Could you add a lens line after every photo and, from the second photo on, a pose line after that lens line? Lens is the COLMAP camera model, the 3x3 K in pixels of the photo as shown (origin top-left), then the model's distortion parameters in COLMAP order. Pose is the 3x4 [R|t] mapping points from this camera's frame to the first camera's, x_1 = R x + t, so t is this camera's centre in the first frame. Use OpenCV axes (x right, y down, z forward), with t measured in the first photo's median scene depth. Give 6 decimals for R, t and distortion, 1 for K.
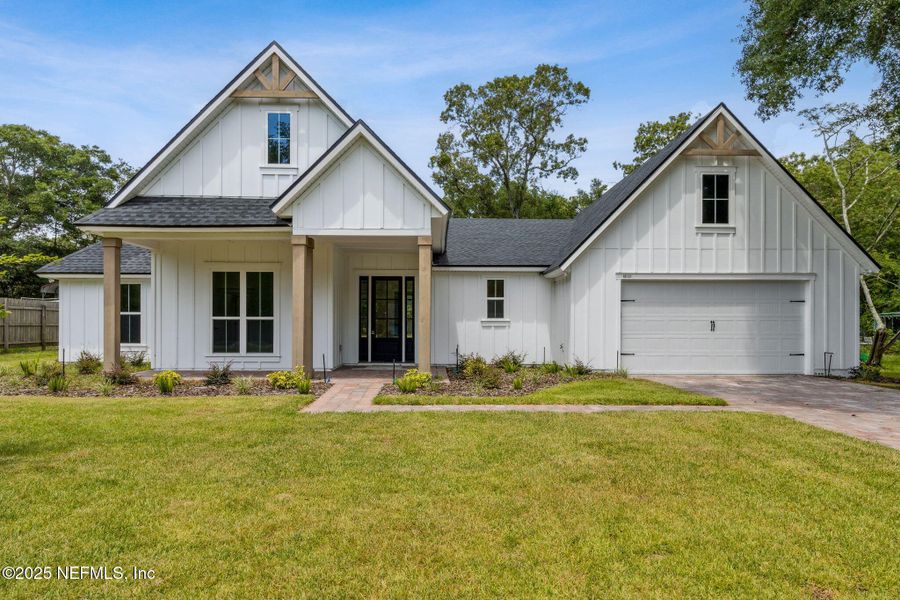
lens RADIAL K [[462.6, 0, 455.3], [0, 462.6, 341.3], [0, 0, 1]] dist [-0.001971, 0.002646]
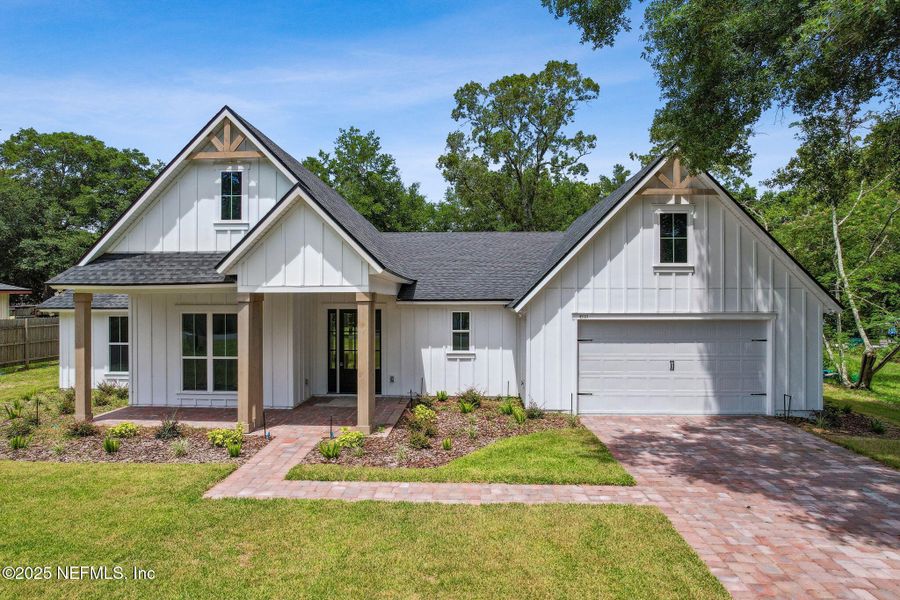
lens RADIAL K [[462.6, 0, 440.1], [0, 462.6, 327.8], [0, 0, 1]] dist [-0.001971, 0.002646]
pose [[0.997926, -0.004865, -0.064195, 0.129066], [0.003779, 0.999848, -0.017019, -0.100112], [0.064268, 0.016741, 0.997792, -0.008895]]
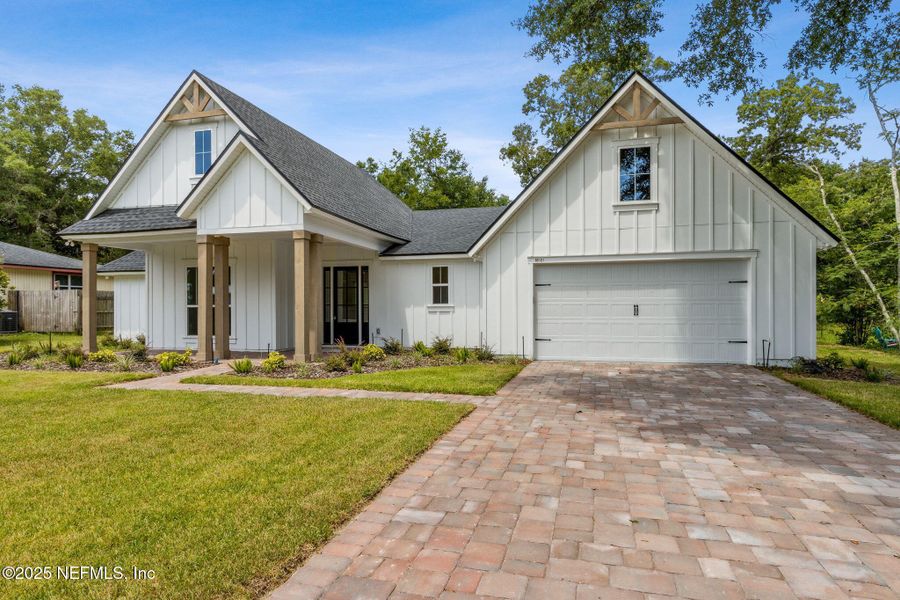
lens RADIAL K [[434.3, 0, 439.9], [0, 434.3, 320.1], [0, 0, 1]] dist [0.009433, -0.000715]
pose [[0.972860, -0.000959, -0.231394, 0.378483], [-0.000987, 0.999965, -0.008298, -0.005724], [0.231394, 0.008301, 0.972825, 0.058238]]
